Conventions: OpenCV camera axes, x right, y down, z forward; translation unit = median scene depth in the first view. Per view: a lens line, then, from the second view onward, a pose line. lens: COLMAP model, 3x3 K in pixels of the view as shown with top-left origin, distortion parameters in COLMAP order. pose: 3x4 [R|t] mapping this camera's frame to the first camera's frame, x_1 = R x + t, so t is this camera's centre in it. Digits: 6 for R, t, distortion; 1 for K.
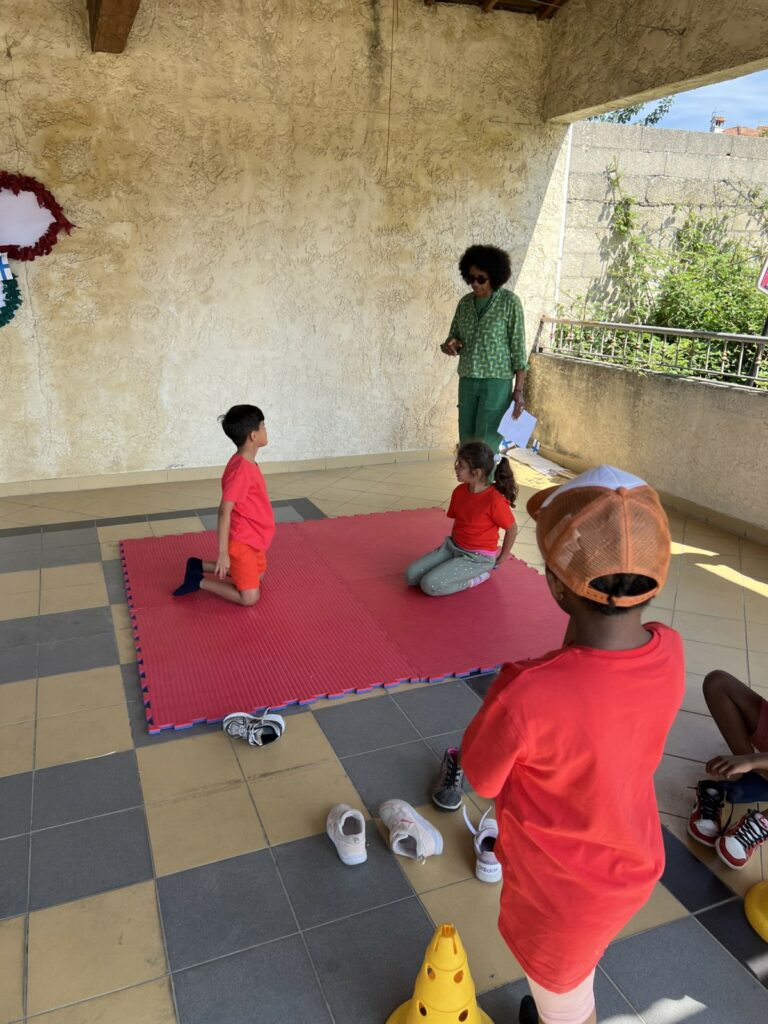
lens RADIAL K [[774.2, 0, 379.0], [0, 774.2, 507.8], [0, 0, 1]] dist [0.043669, -0.052017]
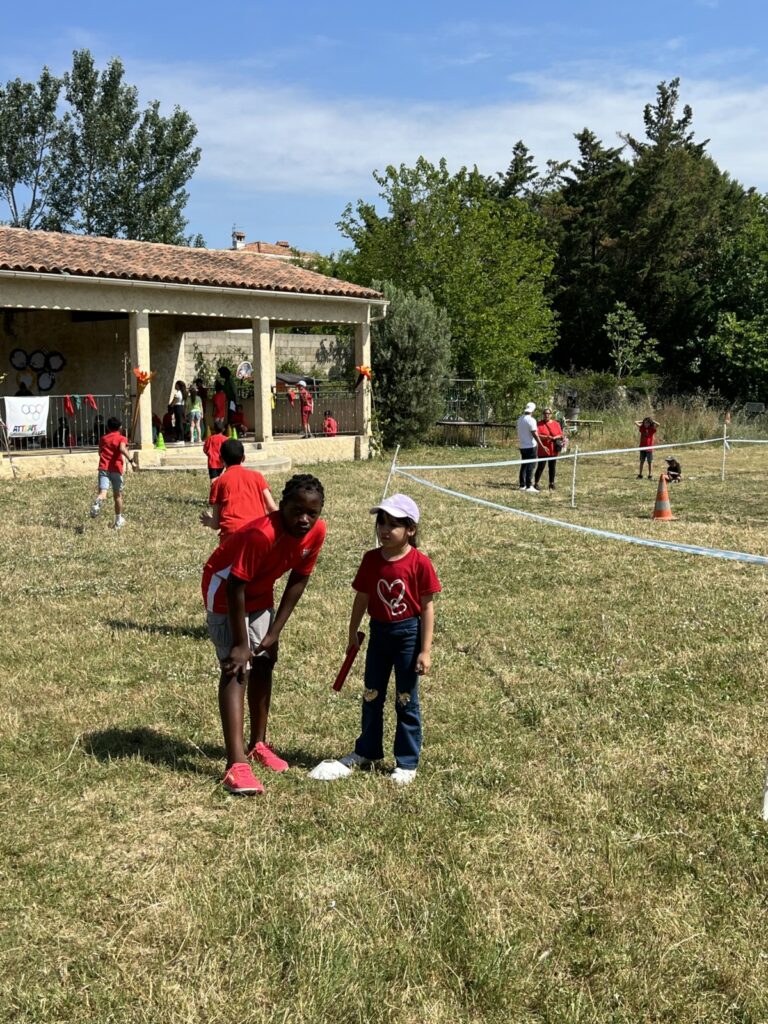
lens RADIAL K [[1203.3, 0, 379.2], [0, 1203.3, 517.4], [0, 0, 1]] dist [0.018598, 0.000000]
pose [[0.887137, -0.067973, 0.456473, -1.581128], [0.147806, 0.978842, -0.141497, 1.271986], [-0.437197, 0.192997, 0.878414, -4.176839]]
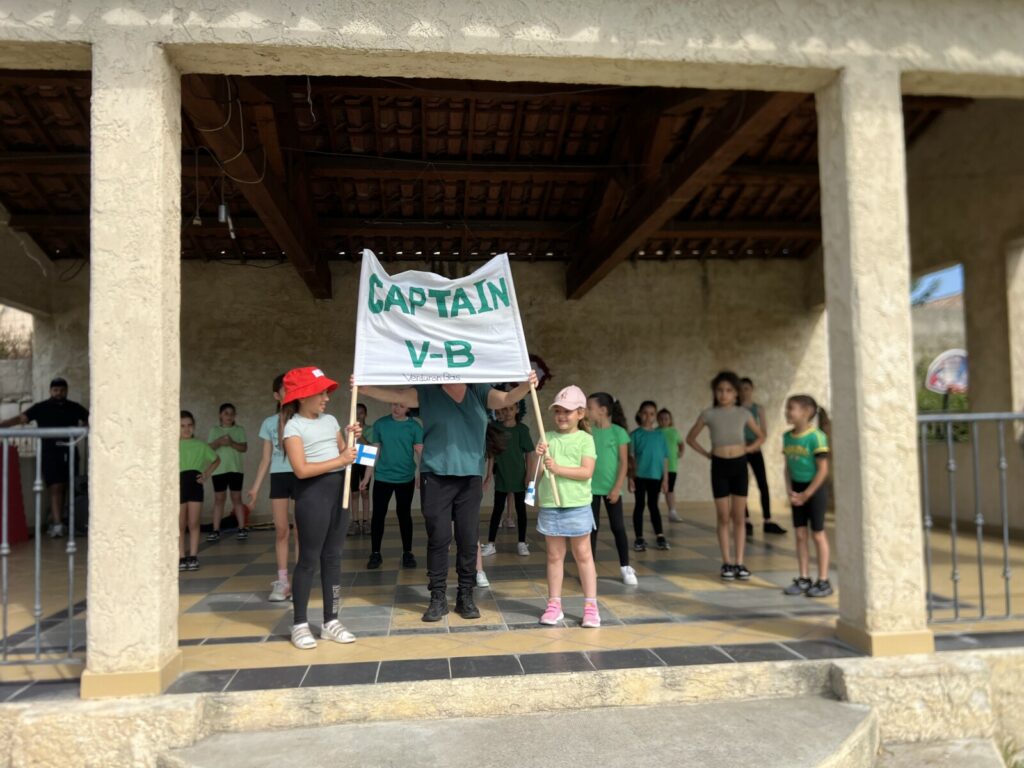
lens RADIAL K [[774.2, 0, 500.5], [0, 774.2, 400.5], [0, 0, 1]] dist [0.043669, -0.052017]
pose [[0.956891, -0.041136, -0.287520, 0.047891], [-0.058002, 0.942916, -0.327942, 0.315590], [0.284597, 0.330481, 0.899881, -0.716722]]
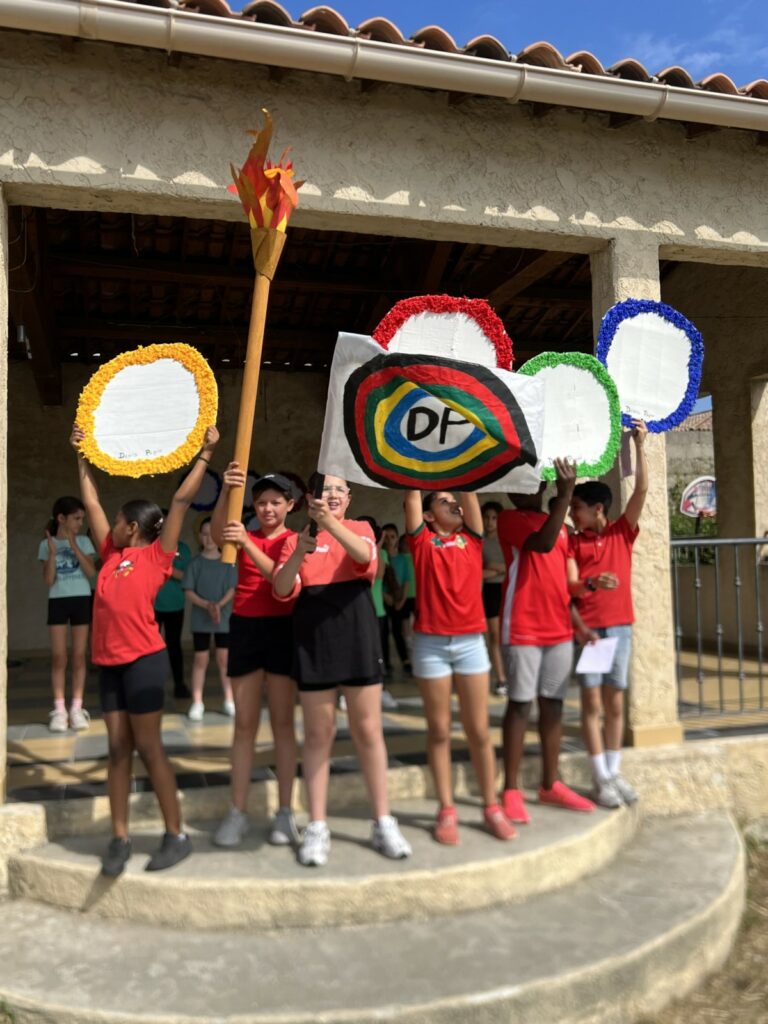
lens RADIAL K [[918.2, 0, 376.9], [0, 918.2, 518.7], [0, 0, 1]] dist [0.027455, -0.022164]
pose [[0.993145, -0.034295, -0.111748, 0.011065], [-0.005102, 0.942364, -0.334552, 0.372226], [0.116781, 0.332828, 0.935728, -0.898931]]
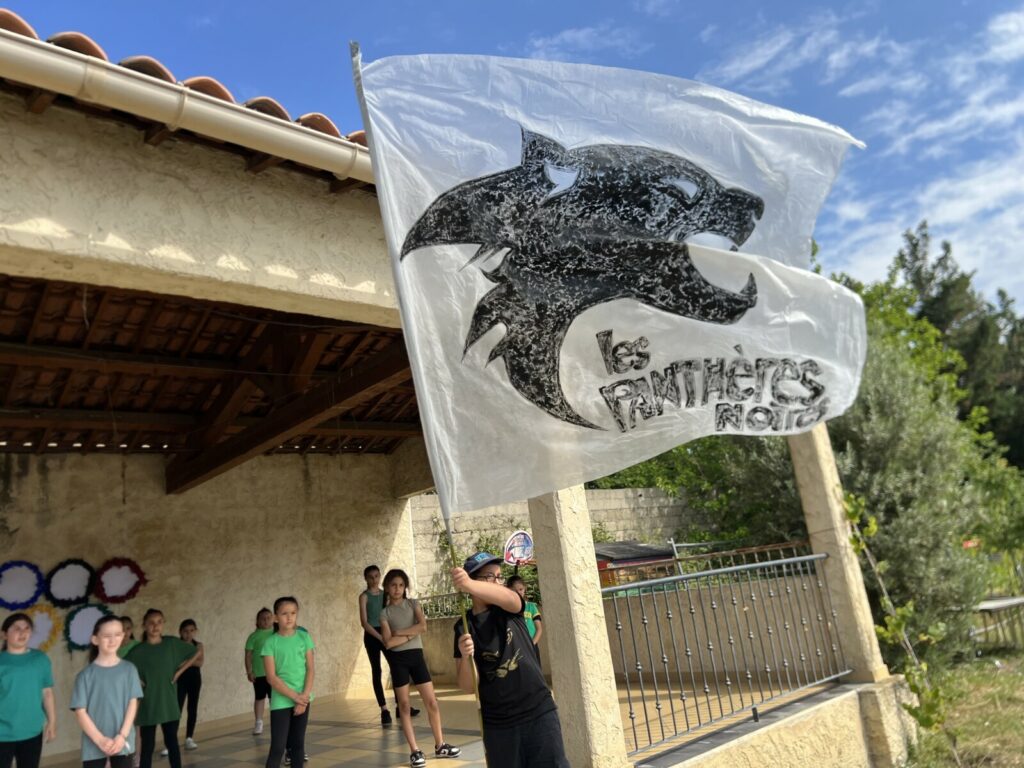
lens RADIAL K [[774.2, 0, 510.1], [0, 774.2, 378.6], [0, 0, 1]] dist [0.043669, -0.052017]
pose [[0.938356, -0.046433, 0.342536, -0.174067], [0.226020, 0.832175, -0.506360, 0.312360], [-0.261538, 0.552566, 0.791371, -0.804421]]
